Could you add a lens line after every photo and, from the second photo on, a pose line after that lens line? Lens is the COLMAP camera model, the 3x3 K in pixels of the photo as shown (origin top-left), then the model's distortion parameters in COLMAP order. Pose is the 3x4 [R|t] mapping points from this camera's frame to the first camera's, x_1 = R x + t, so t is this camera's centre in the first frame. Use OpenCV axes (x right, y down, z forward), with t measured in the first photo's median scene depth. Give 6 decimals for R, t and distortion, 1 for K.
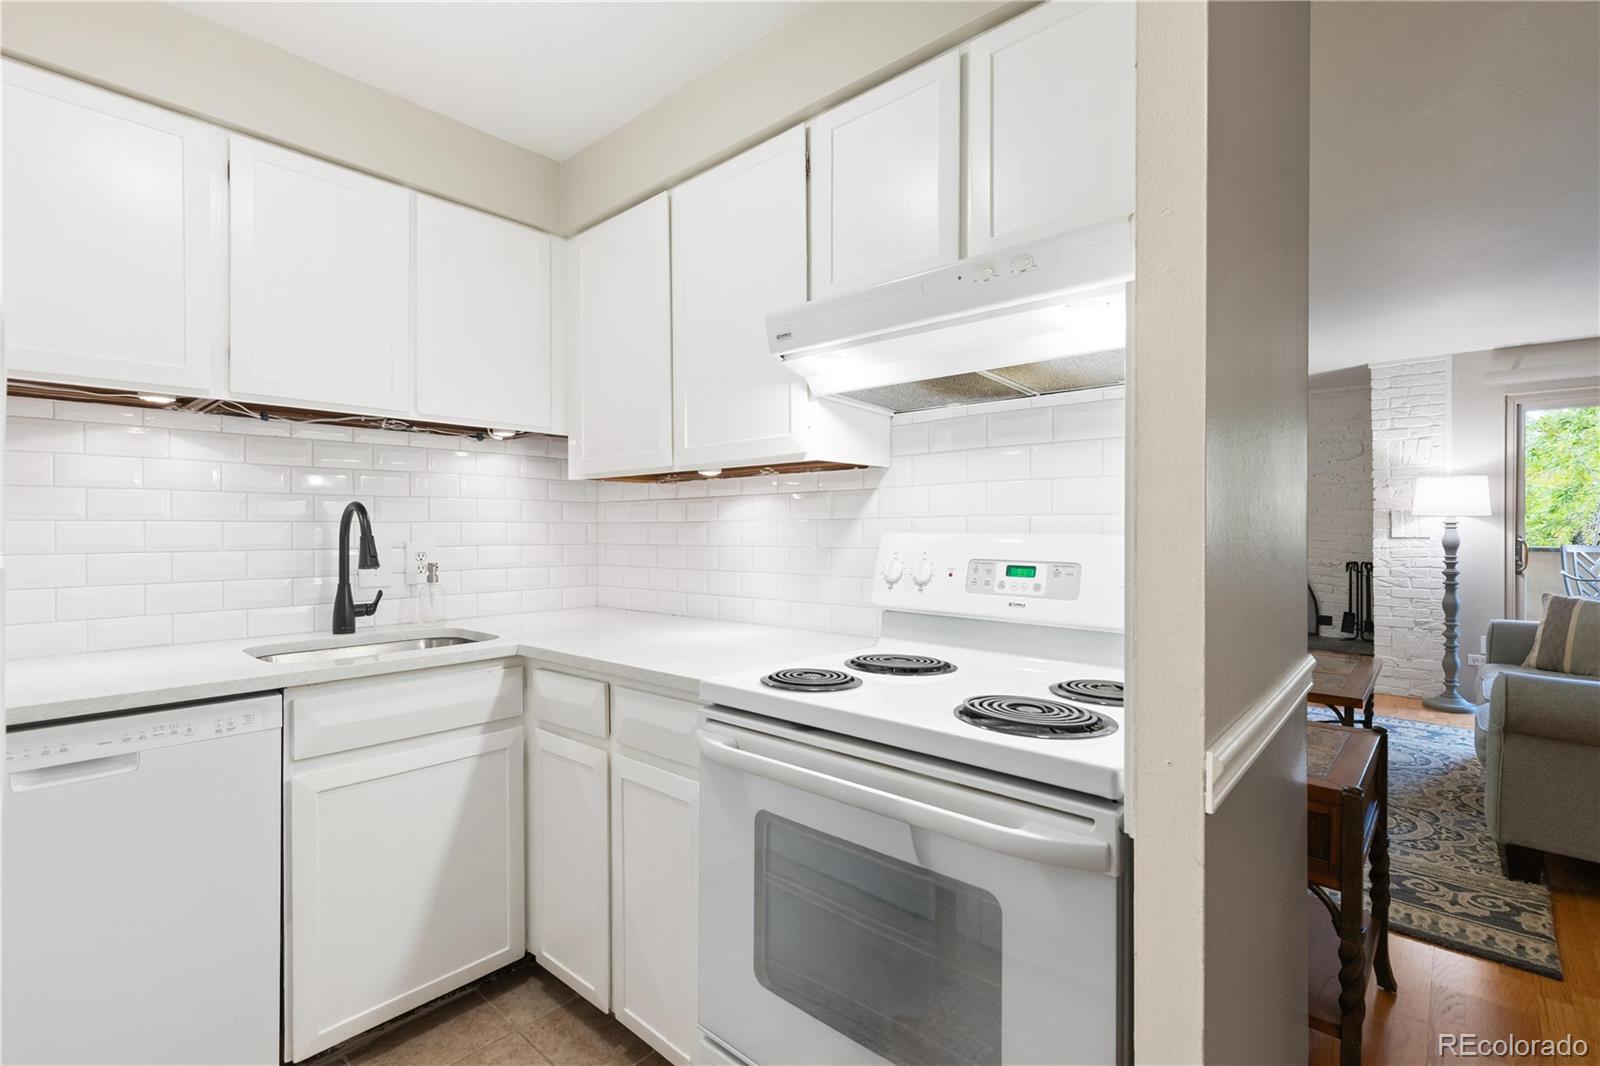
lens RADIAL K [[734.3, 0, 790.4], [0, 734.3, 527.6], [0, 0, 1]] dist [0.010159, -0.002881]
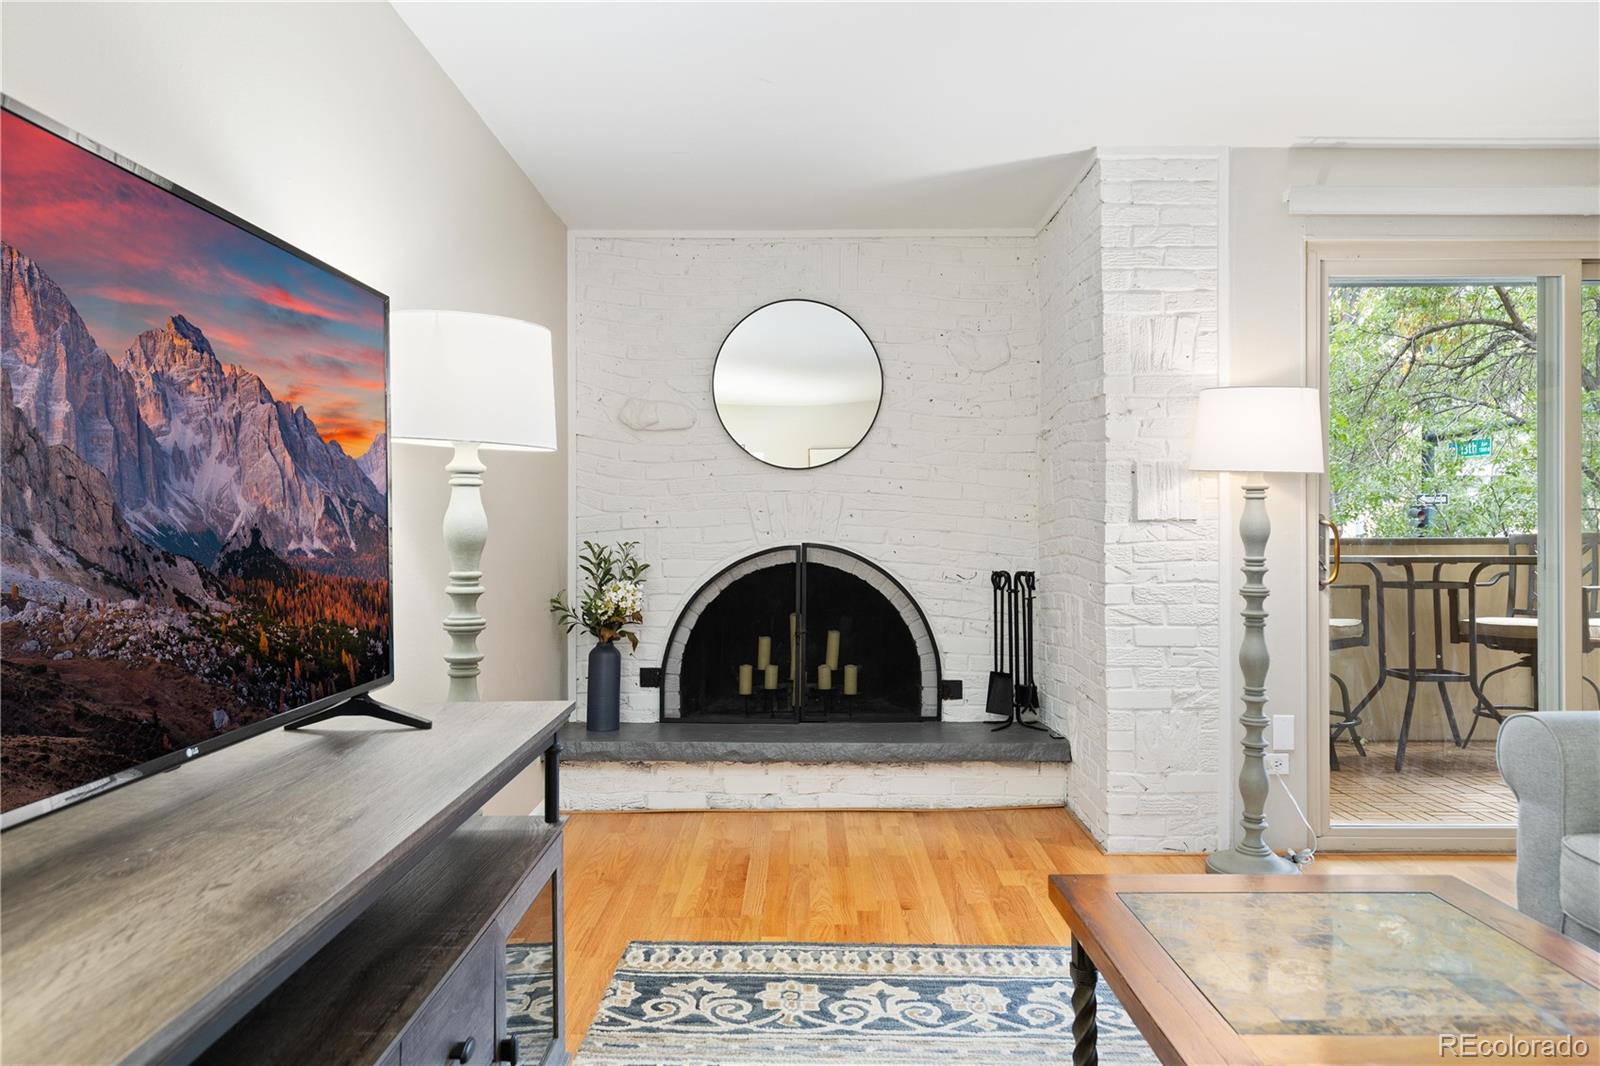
lens RADIAL K [[1032.9, 0, 796.6], [0, 1032.9, 526.1], [0, 0, 1]] dist [-0.000110, -0.000537]
pose [[0.747789, -0.006739, 0.663902, 0.199869], [0.006036, 0.999976, 0.003352, 0.012608], [-0.663909, 0.001501, 0.747812, 0.608289]]
